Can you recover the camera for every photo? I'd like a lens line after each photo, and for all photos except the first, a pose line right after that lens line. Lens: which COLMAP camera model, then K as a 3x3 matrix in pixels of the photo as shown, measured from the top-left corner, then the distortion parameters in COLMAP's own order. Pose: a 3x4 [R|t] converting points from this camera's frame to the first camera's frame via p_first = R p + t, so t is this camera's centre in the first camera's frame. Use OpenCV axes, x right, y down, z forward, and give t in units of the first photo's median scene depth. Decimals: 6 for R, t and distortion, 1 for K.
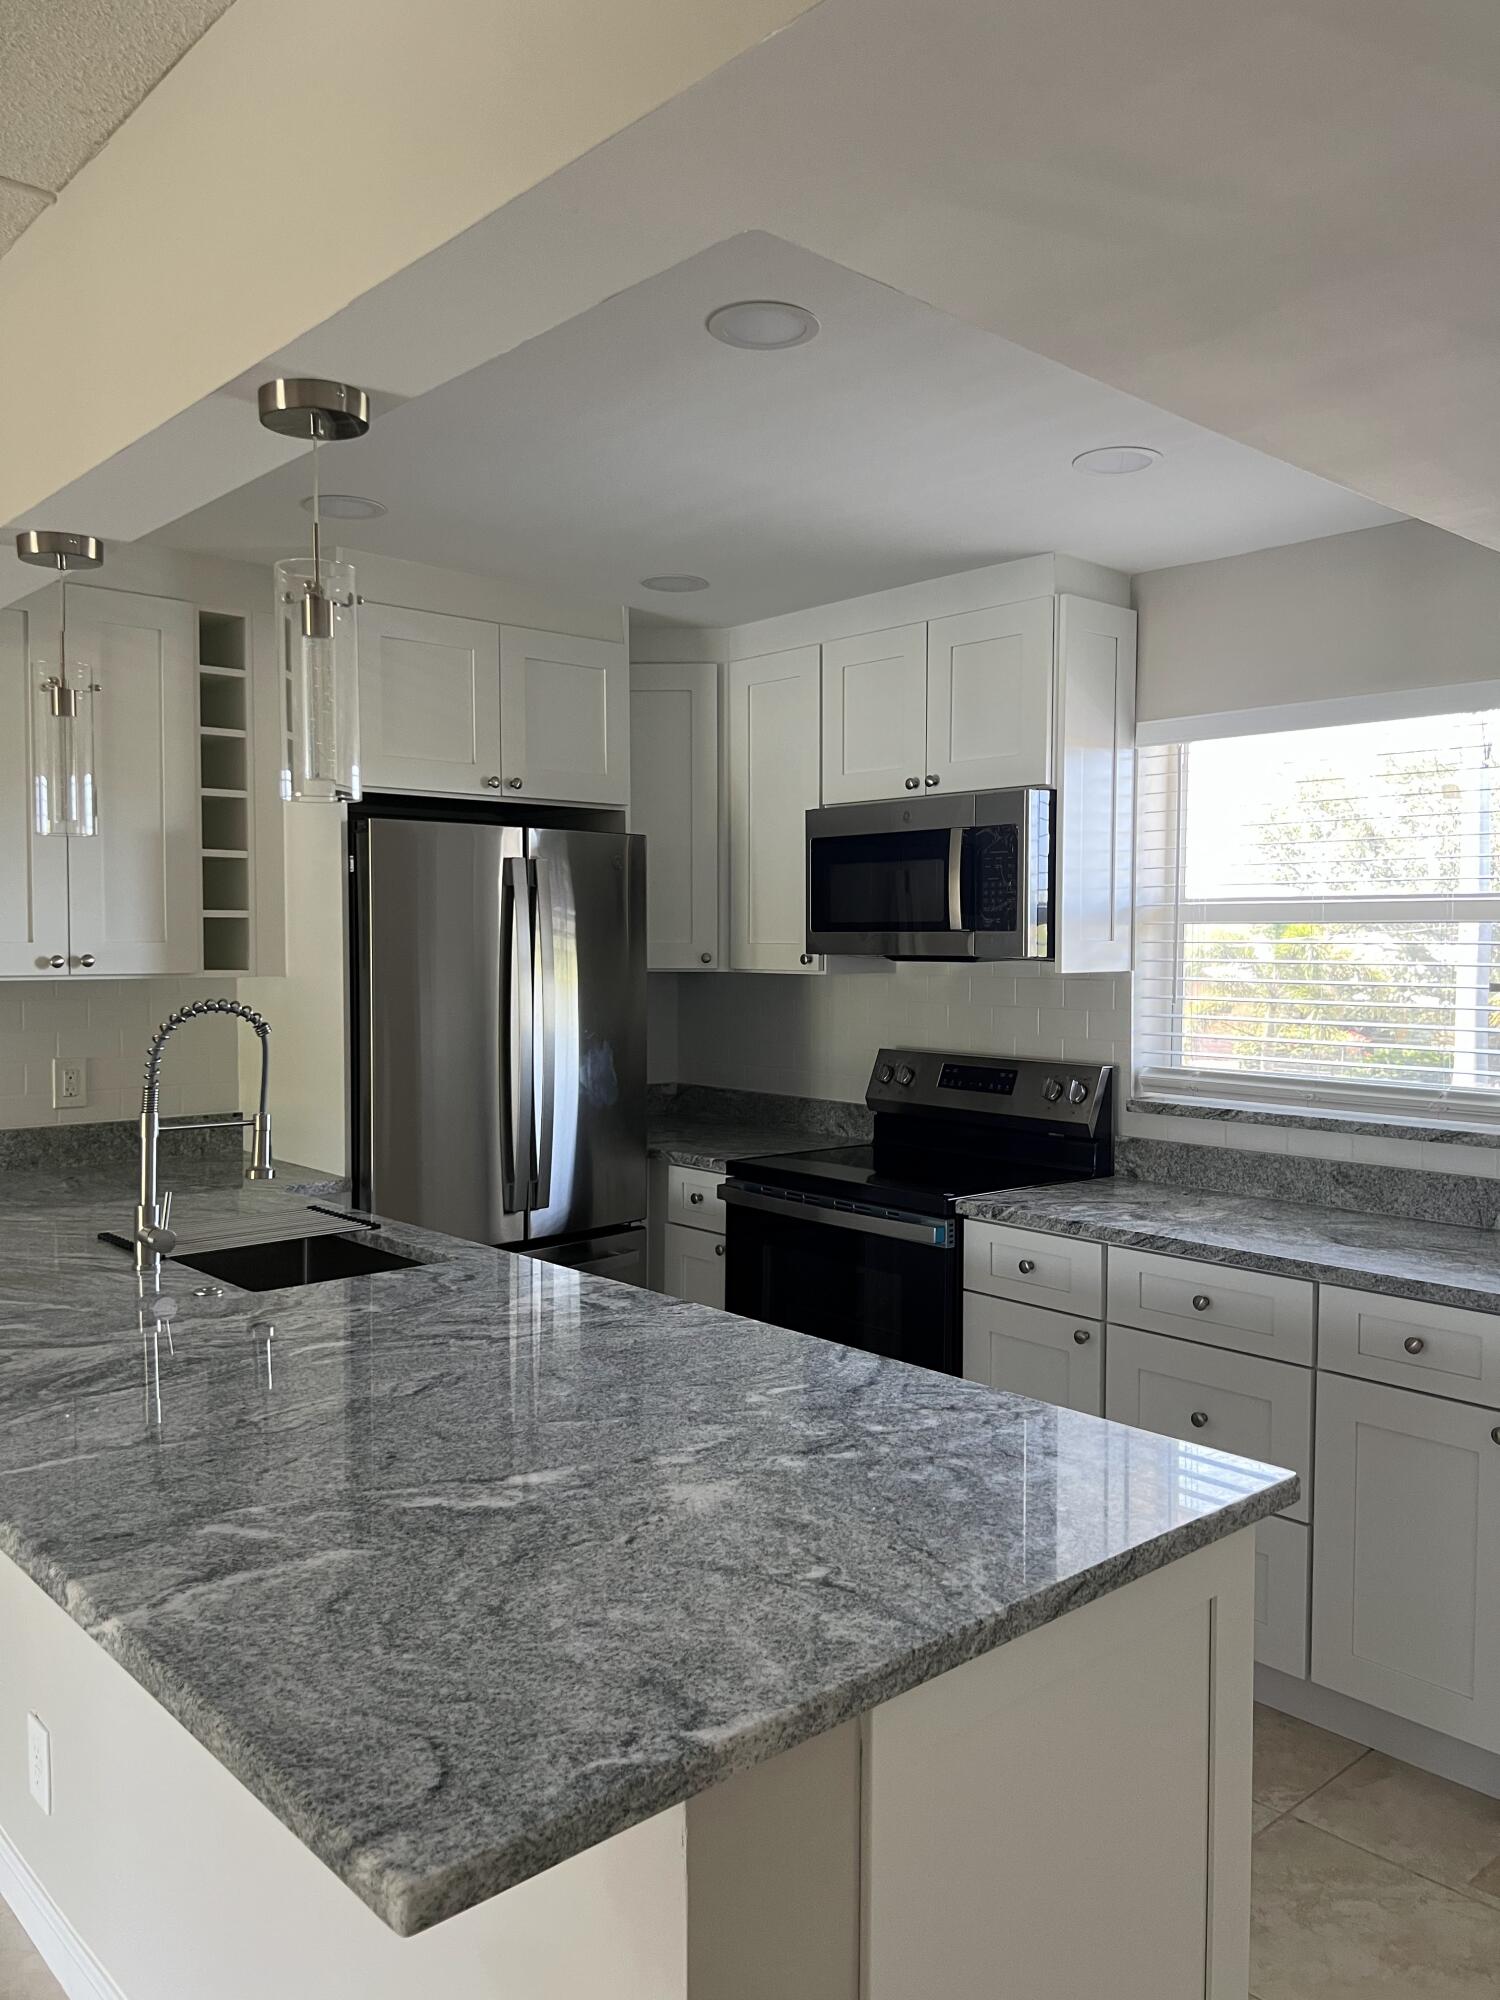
lens RADIAL K [[1517.8, 0, 749.5], [0, 1517.8, 996.7], [0, 0, 1]] dist [0.040238, -0.054397]
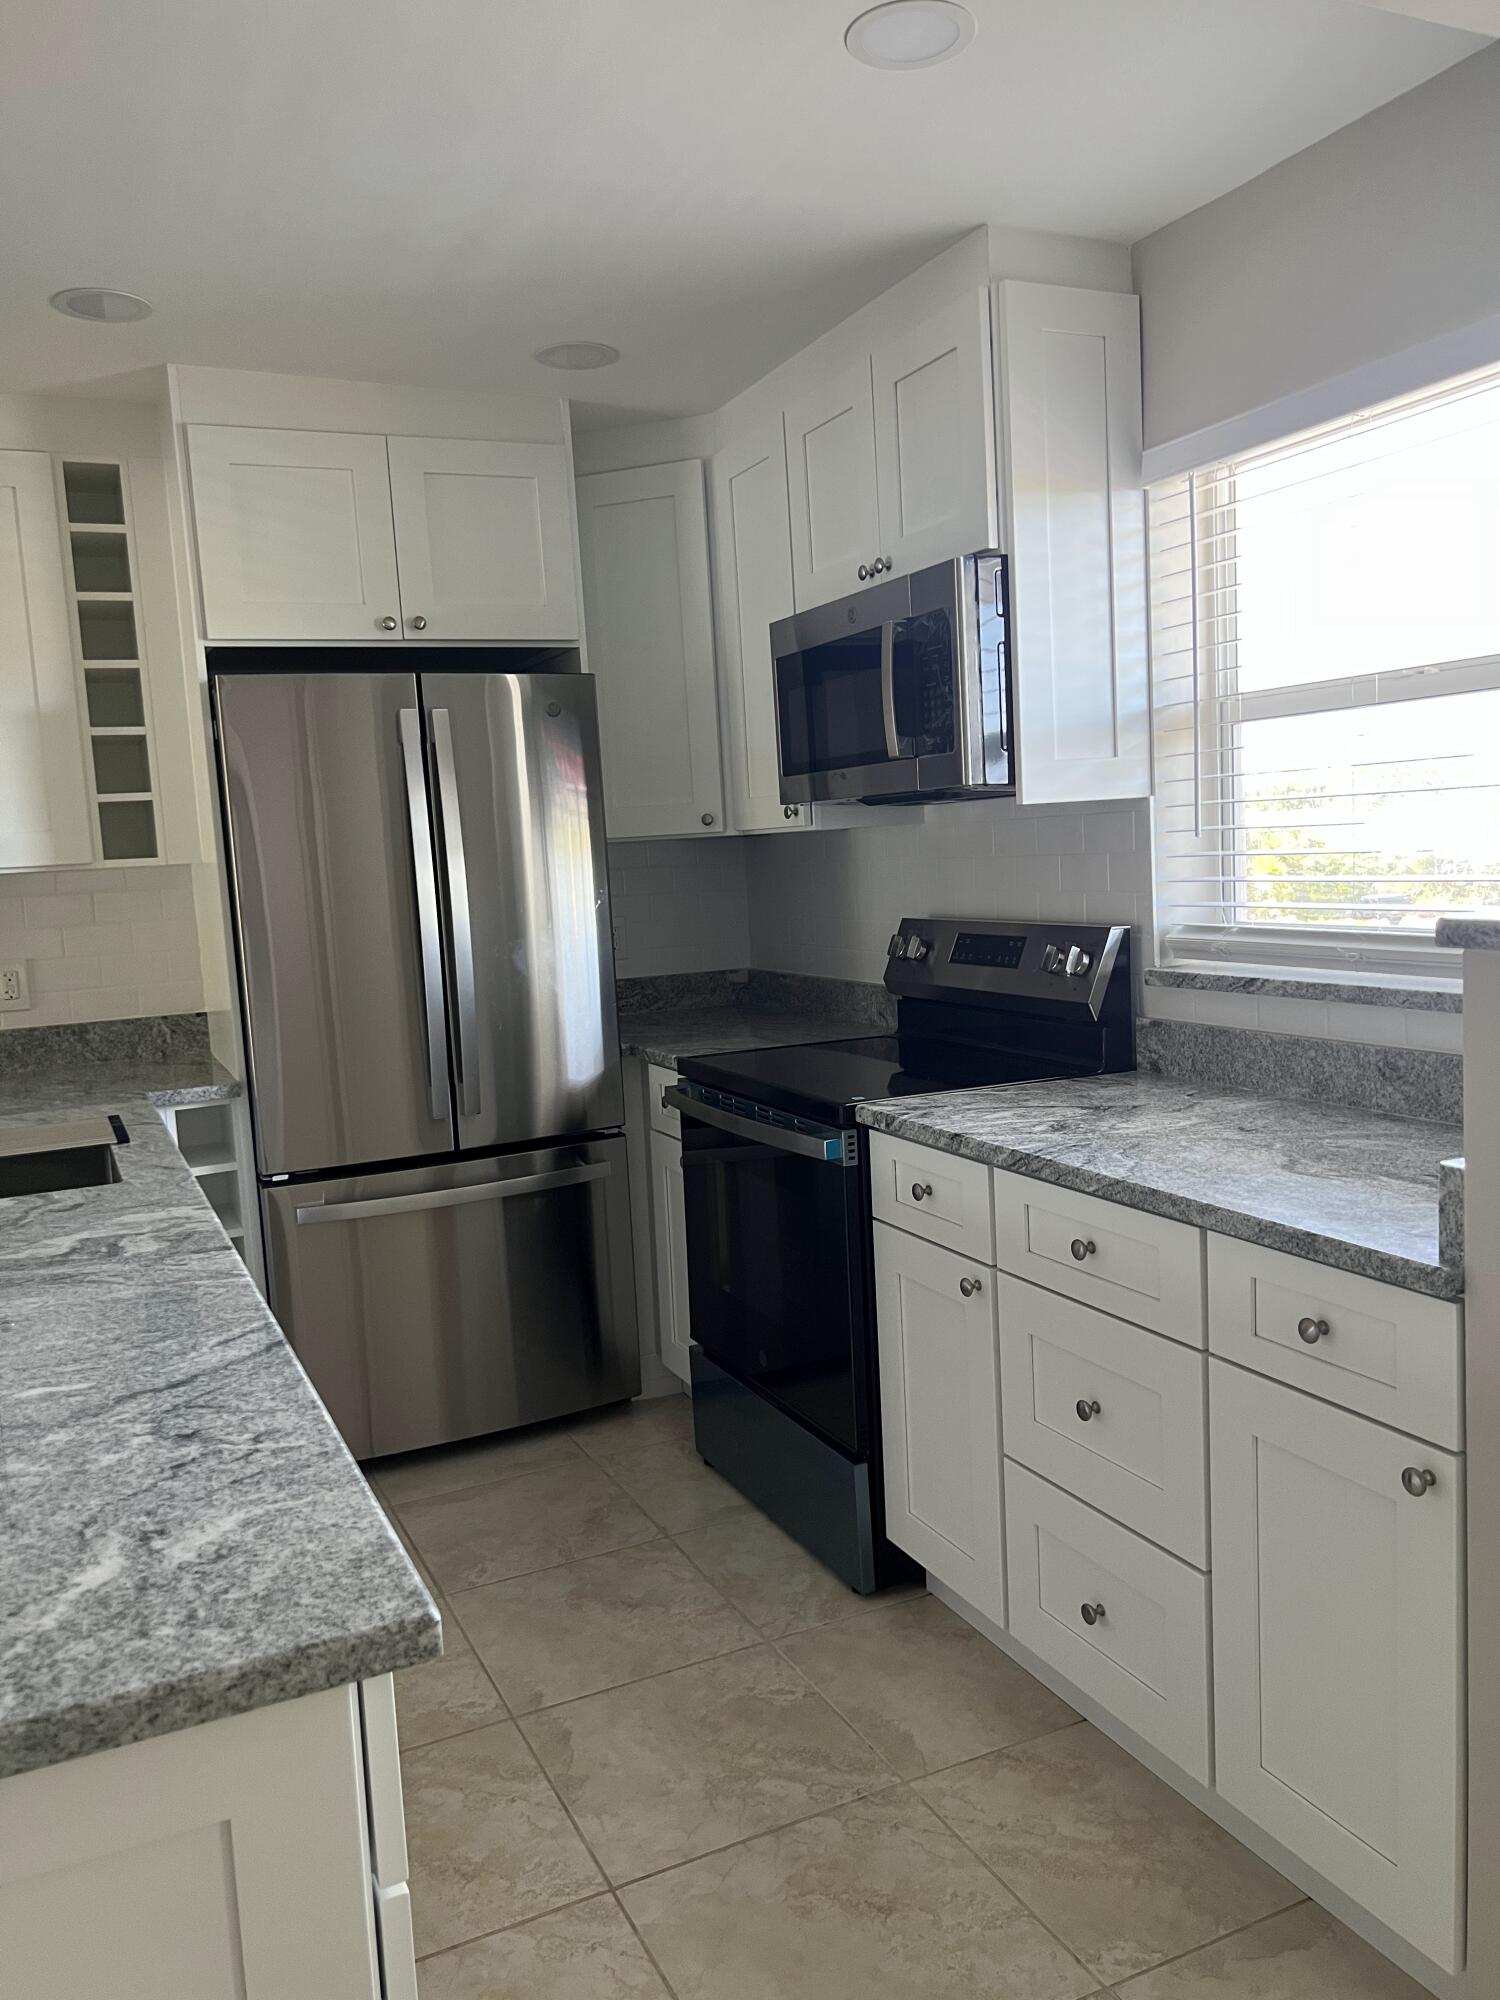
lens RADIAL K [[1512.7, 0, 737.8], [0, 1512.7, 1009.3], [0, 0, 1]] dist [0.045519, -0.050891]
pose [[0.953375, -0.022830, -0.300925, 0.462760], [0.046667, 0.996293, 0.072260, 0.039008], [0.298160, -0.082934, 0.950906, 0.370997]]
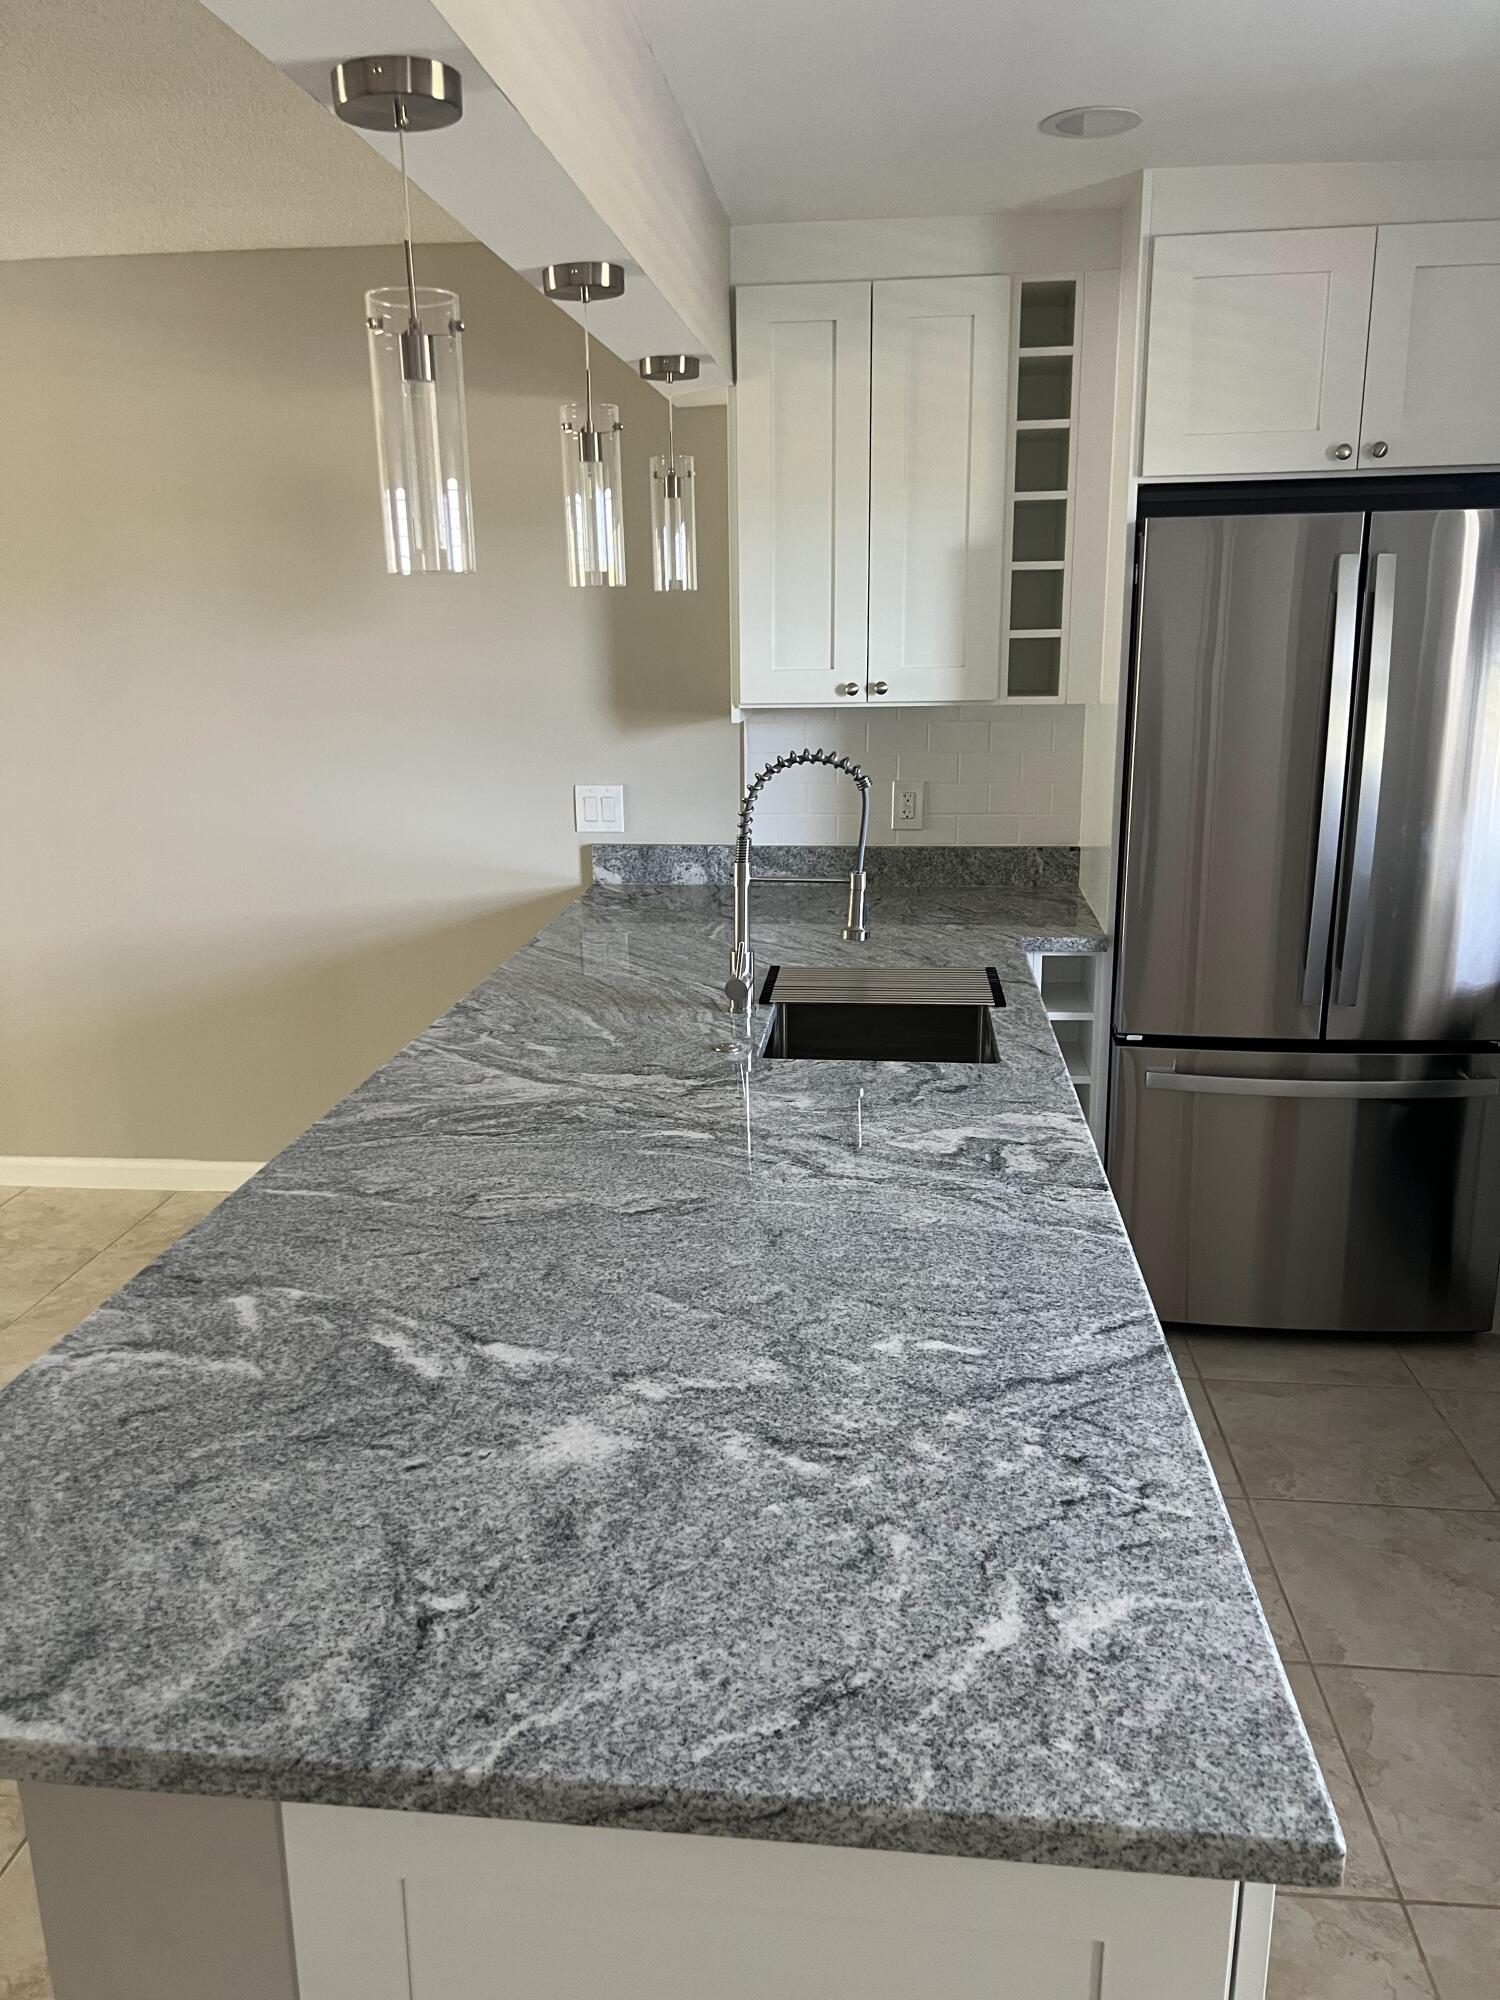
lens RADIAL K [[1505.8, 0, 722.2], [0, 1505.8, 999.9], [0, 0, 1]] dist [0.059421, -0.080312]
pose [[0.657215, 0.175226, -0.733052, 0.400059], [-0.012973, 0.975086, 0.221450, -0.063984], [0.753592, -0.136030, 0.643114, 0.386705]]
